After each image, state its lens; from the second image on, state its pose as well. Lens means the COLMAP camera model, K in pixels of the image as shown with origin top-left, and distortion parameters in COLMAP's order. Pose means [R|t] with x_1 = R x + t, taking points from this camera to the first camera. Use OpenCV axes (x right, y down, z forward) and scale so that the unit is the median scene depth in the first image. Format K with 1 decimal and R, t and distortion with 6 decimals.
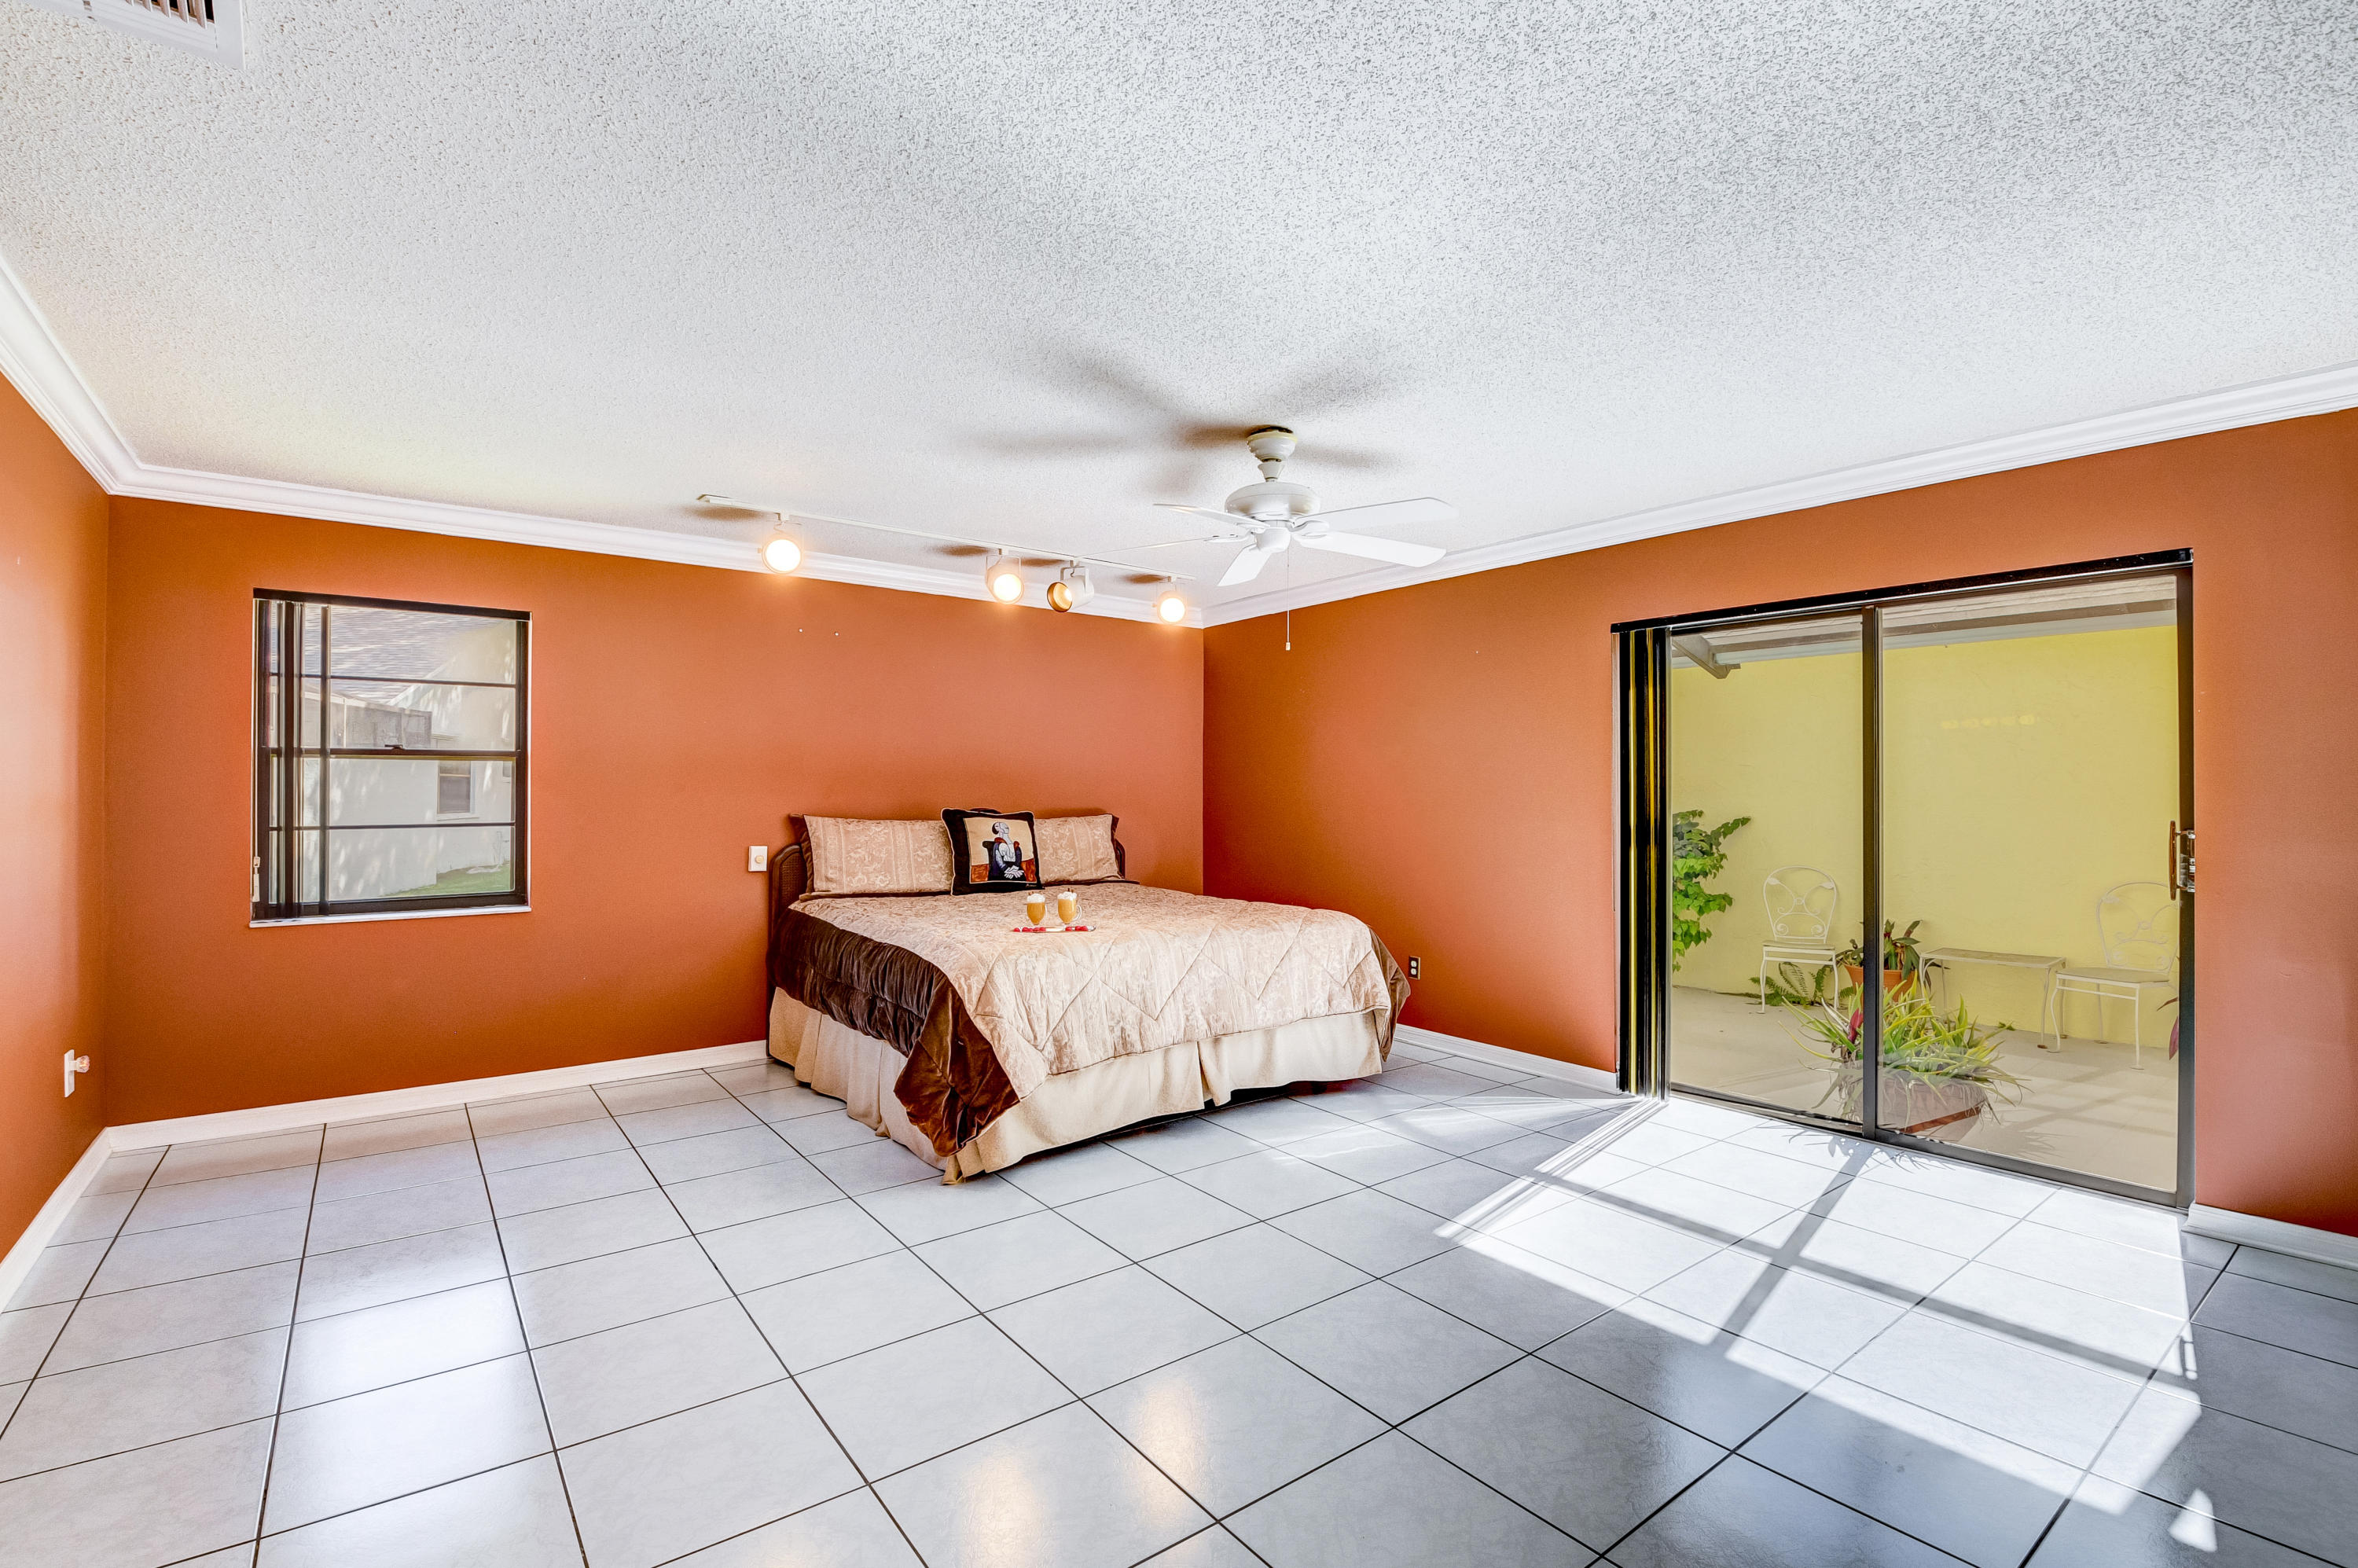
lens RADIAL K [[1057.2, 0, 1172.5], [0, 1057.2, 782.5], [0, 0, 1]] dist [0.000271, -0.001752]
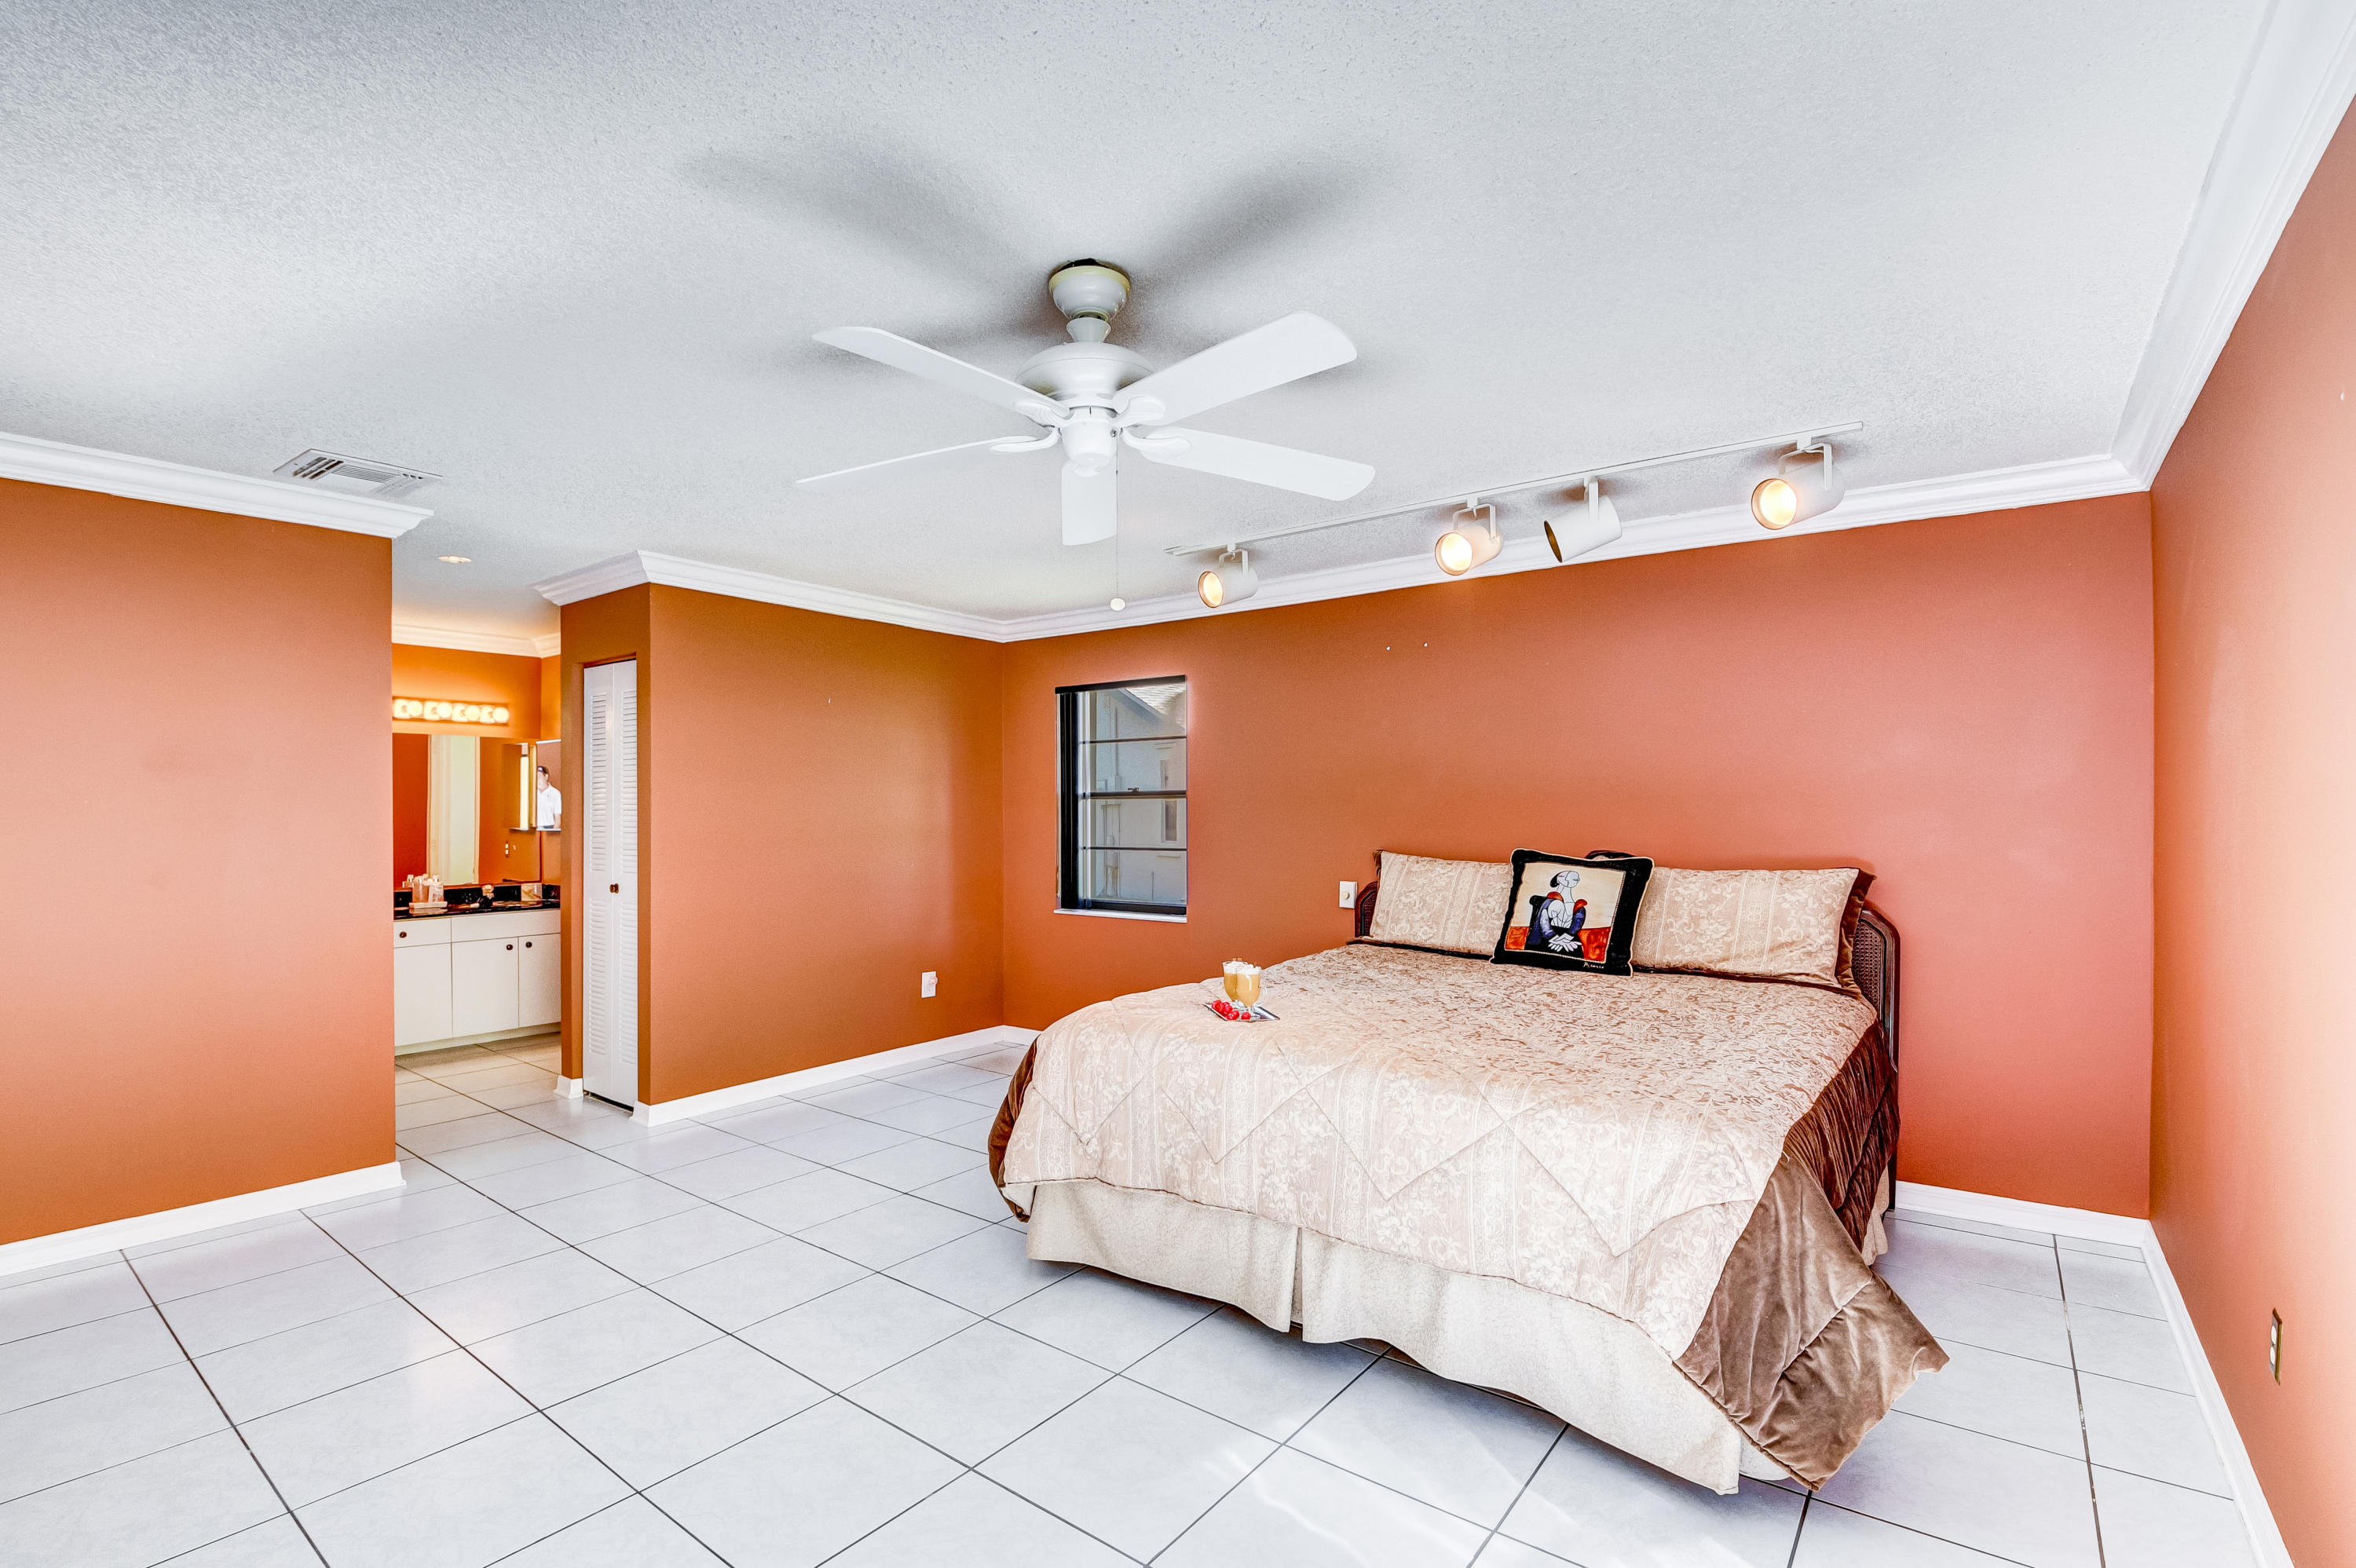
lens RADIAL K [[1056.2, 0, 1173.2], [0, 1056.2, 804.2], [0, 0, 1]] dist [0.000271, -0.001752]
pose [[0.262105, -0.005318, -0.965025, 0.491618], [0.009848, 0.999947, -0.002836, -0.009037], [0.964989, -0.008760, 0.262144, 0.595005]]
